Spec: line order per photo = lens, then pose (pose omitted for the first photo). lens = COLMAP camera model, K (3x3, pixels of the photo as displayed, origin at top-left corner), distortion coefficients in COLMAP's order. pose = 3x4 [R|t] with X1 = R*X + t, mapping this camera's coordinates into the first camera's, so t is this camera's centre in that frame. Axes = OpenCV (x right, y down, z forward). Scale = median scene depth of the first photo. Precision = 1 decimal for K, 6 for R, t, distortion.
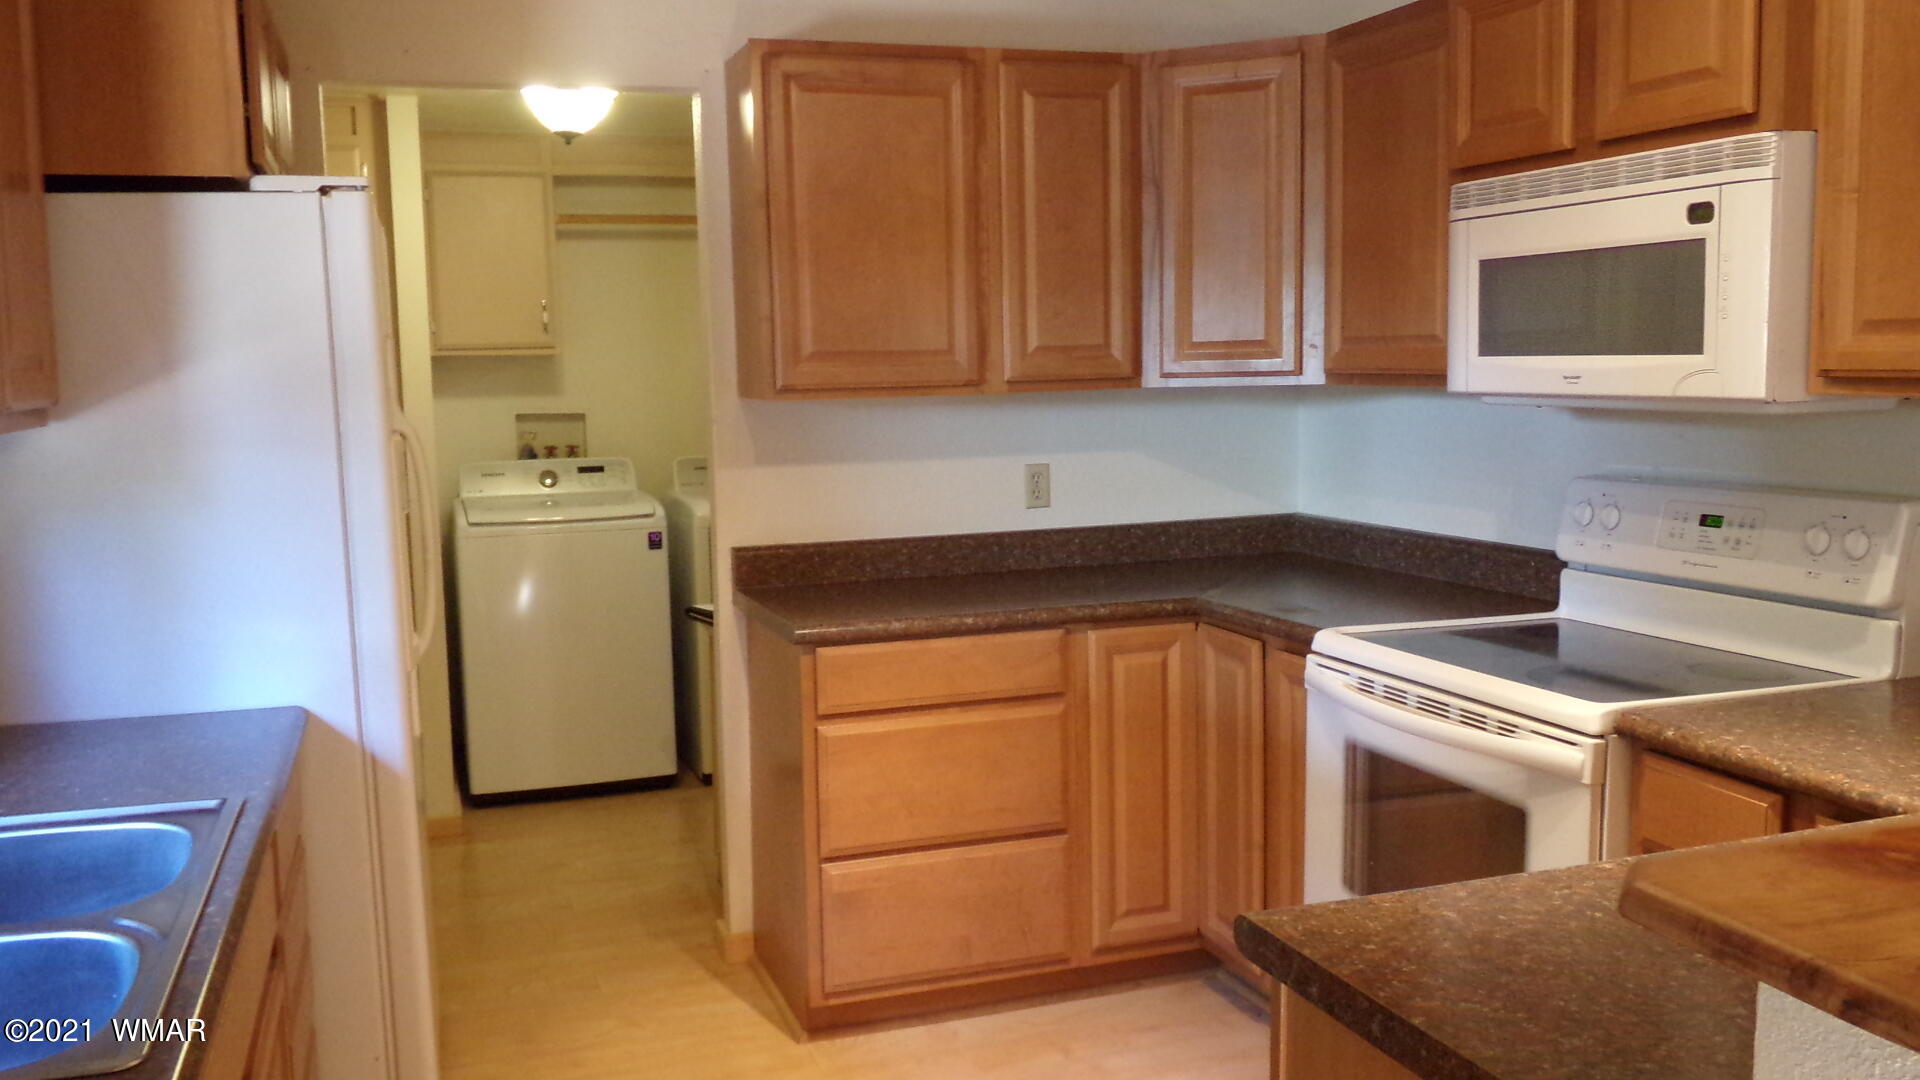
lens RADIAL K [[1631.7, 0, 960.0], [0, 1631.7, 541.4], [0, 0, 1]] dist [0.019541, -0.066665]
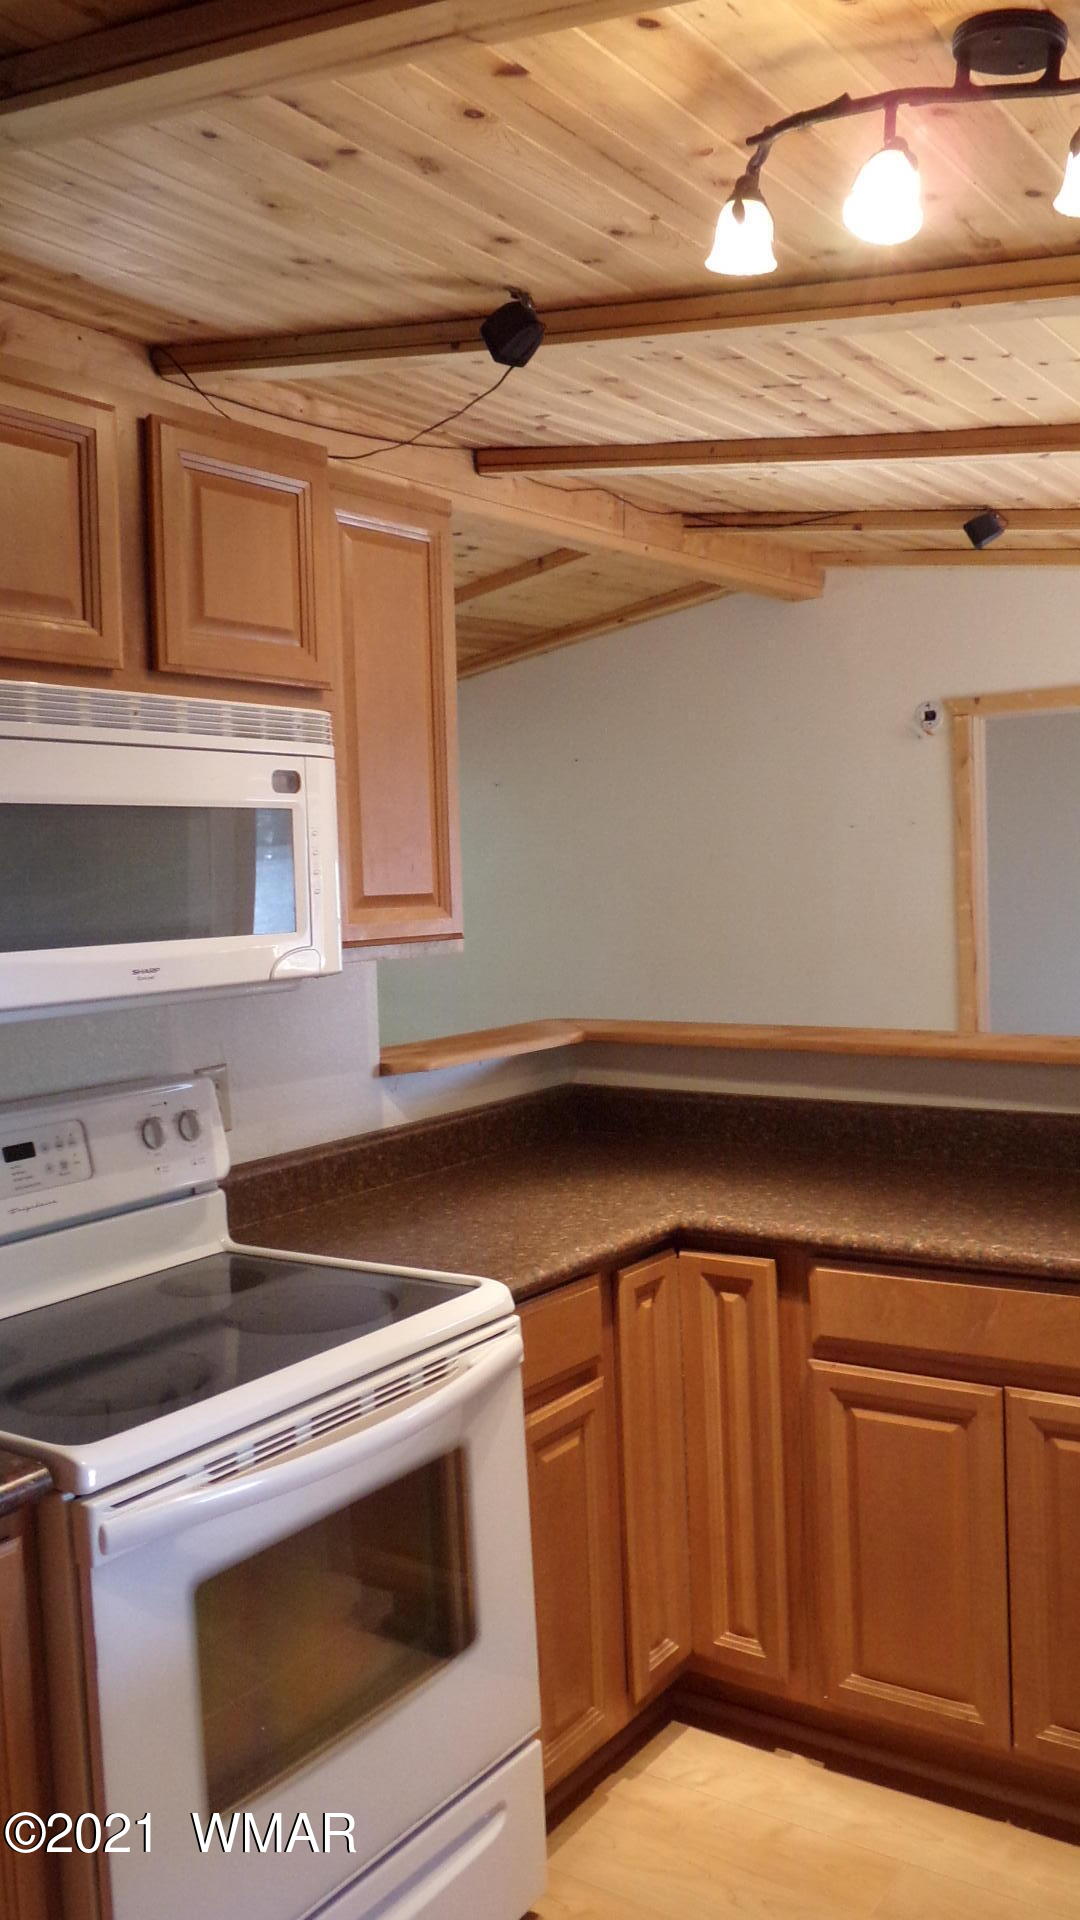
lens RADIAL K [[1631.7, 0, 513.0], [0, 1631.7, 952.4], [0, 0, 1]] dist [0.019541, -0.066665]
pose [[-0.591061, -0.004761, 0.806613, -0.365144], [0.134179, 0.985470, 0.104139, -0.178477], [-0.795389, 0.169783, -0.581834, 1.407698]]
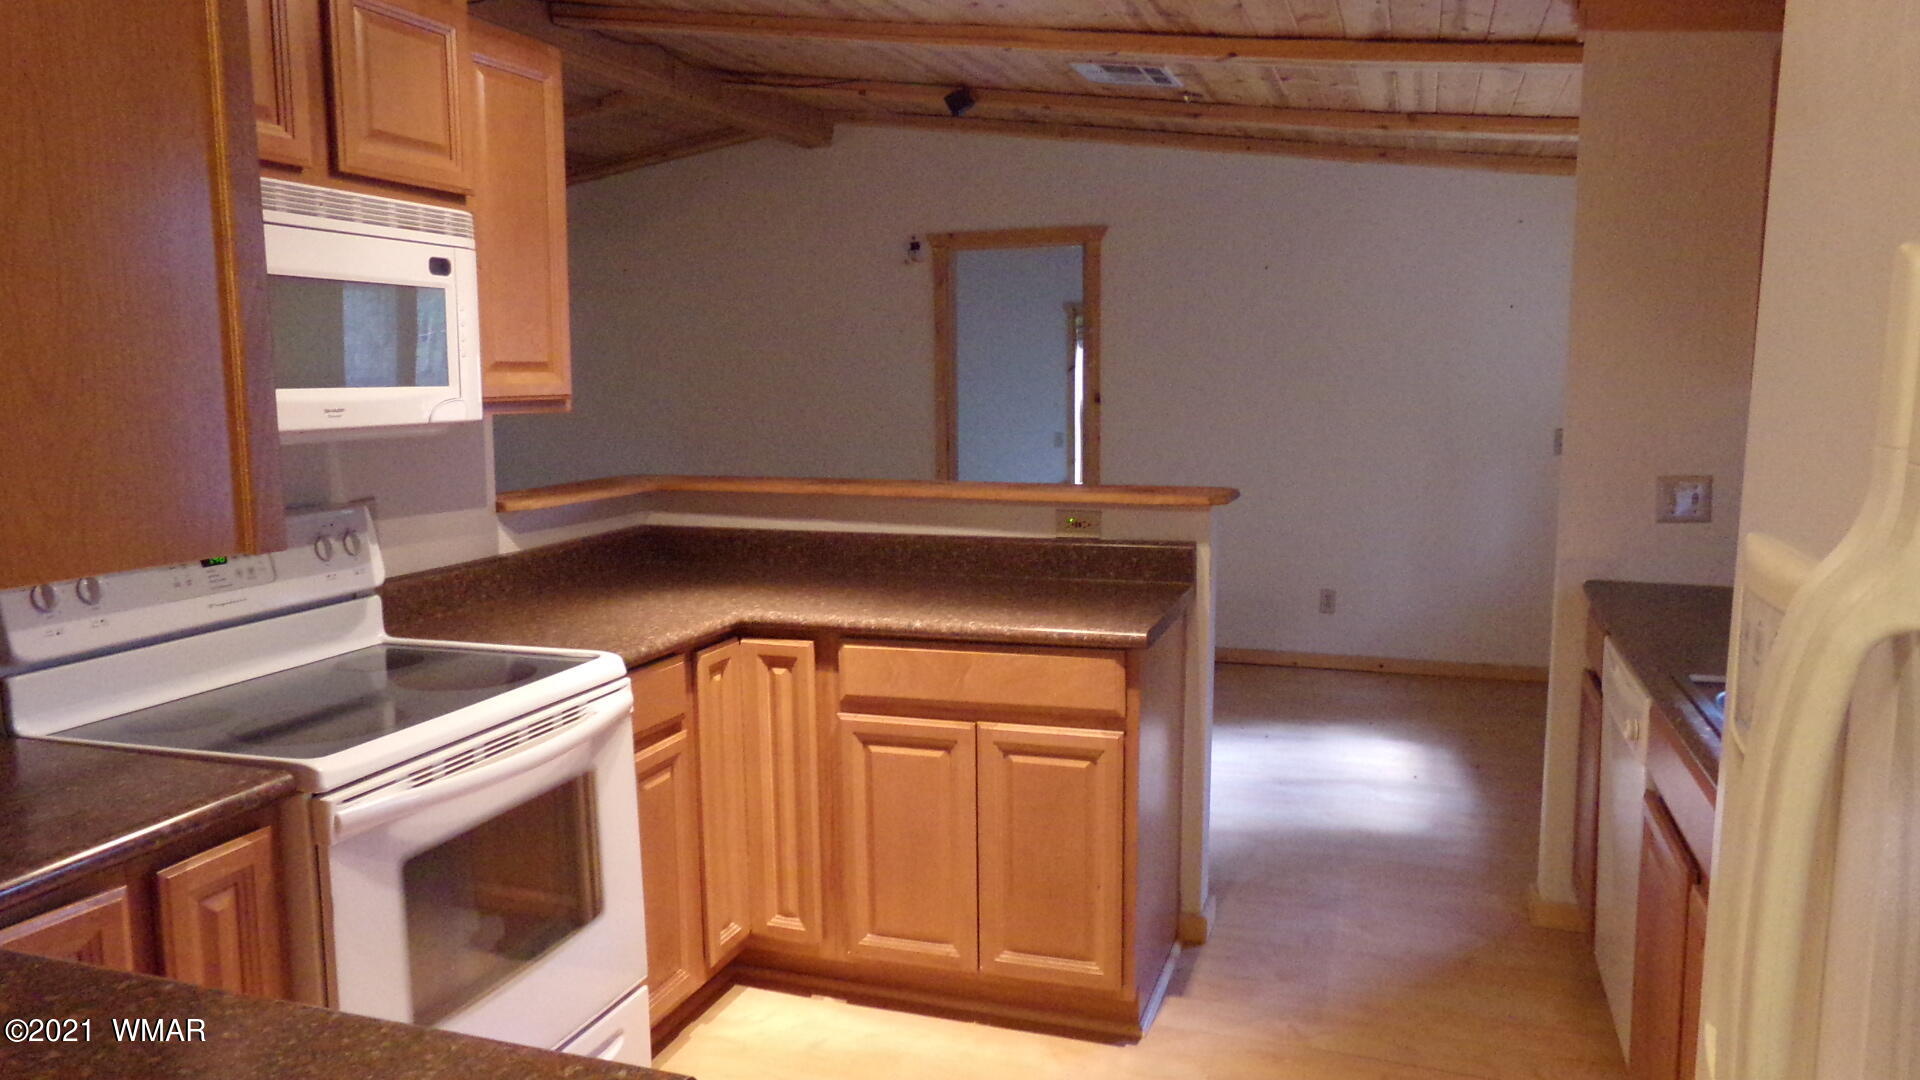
lens RADIAL K [[1391.8, 0, 919.0], [0, 1391.8, 530.3], [0, 0, 1]] dist [-0.031898, 0.094193]
pose [[-0.779023, -0.049459, 0.625041, -0.437787], [0.091974, 0.977086, 0.191948, -0.169313], [-0.620212, 0.207019, -0.756624, 1.529955]]
